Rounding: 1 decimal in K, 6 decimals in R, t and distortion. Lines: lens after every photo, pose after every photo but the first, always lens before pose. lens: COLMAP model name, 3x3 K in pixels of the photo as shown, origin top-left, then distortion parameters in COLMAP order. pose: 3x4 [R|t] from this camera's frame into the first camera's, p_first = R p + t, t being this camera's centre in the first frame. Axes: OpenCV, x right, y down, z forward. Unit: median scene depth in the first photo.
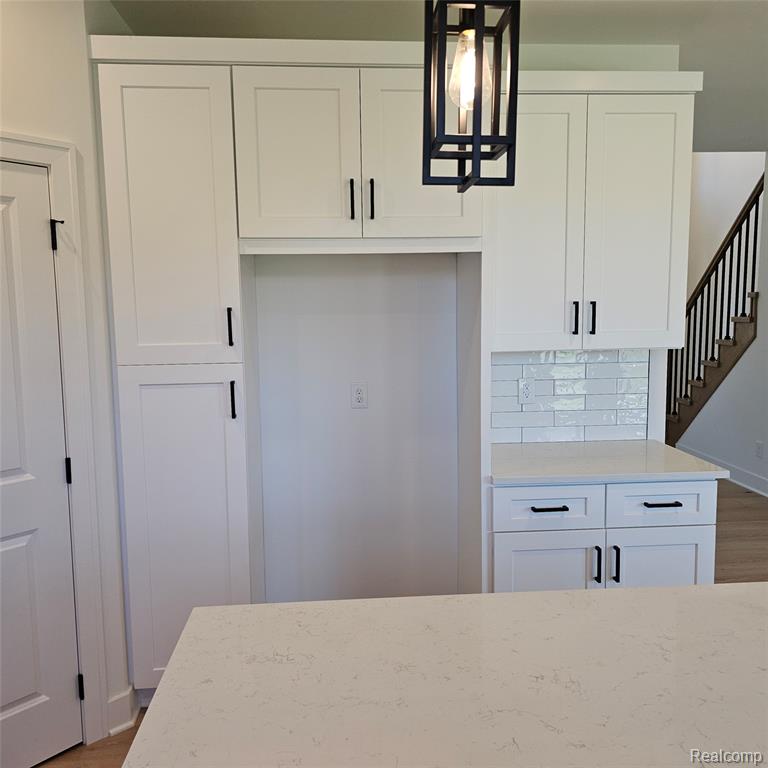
lens RADIAL K [[691.2, 0, 393.2], [0, 691.2, 384.1], [0, 0, 1]] dist [0.085353, -0.075661]
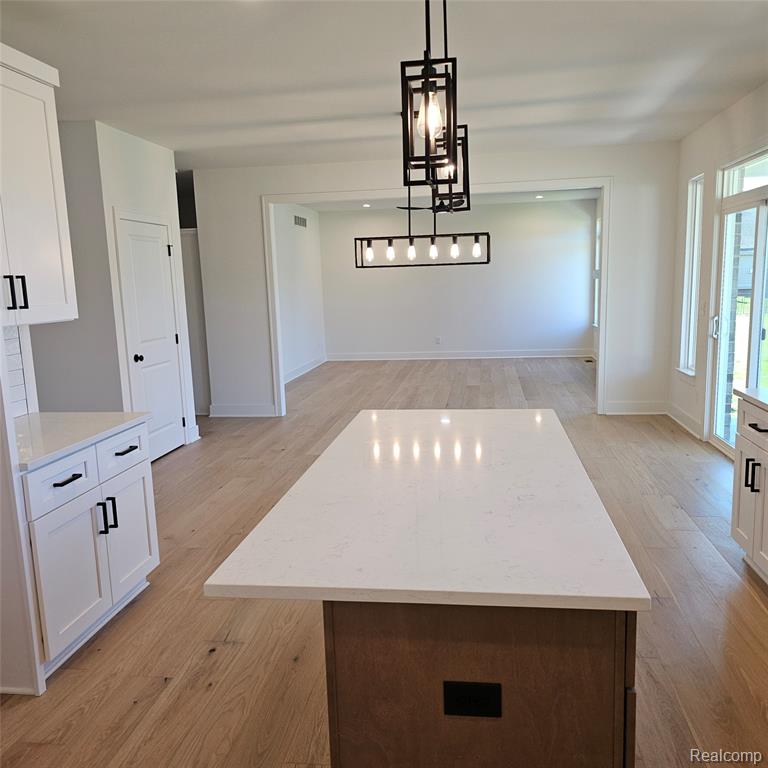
lens RADIAL K [[698.2, 0, 383.8], [0, 698.2, 392.4], [0, 0, 1]] dist [0.089618, -0.069507]
pose [[0.228388, -0.155079, 0.961140, -0.638830], [0.134992, 0.982740, 0.126487, -0.014533], [-0.964166, 0.100858, 0.245381, 0.289254]]
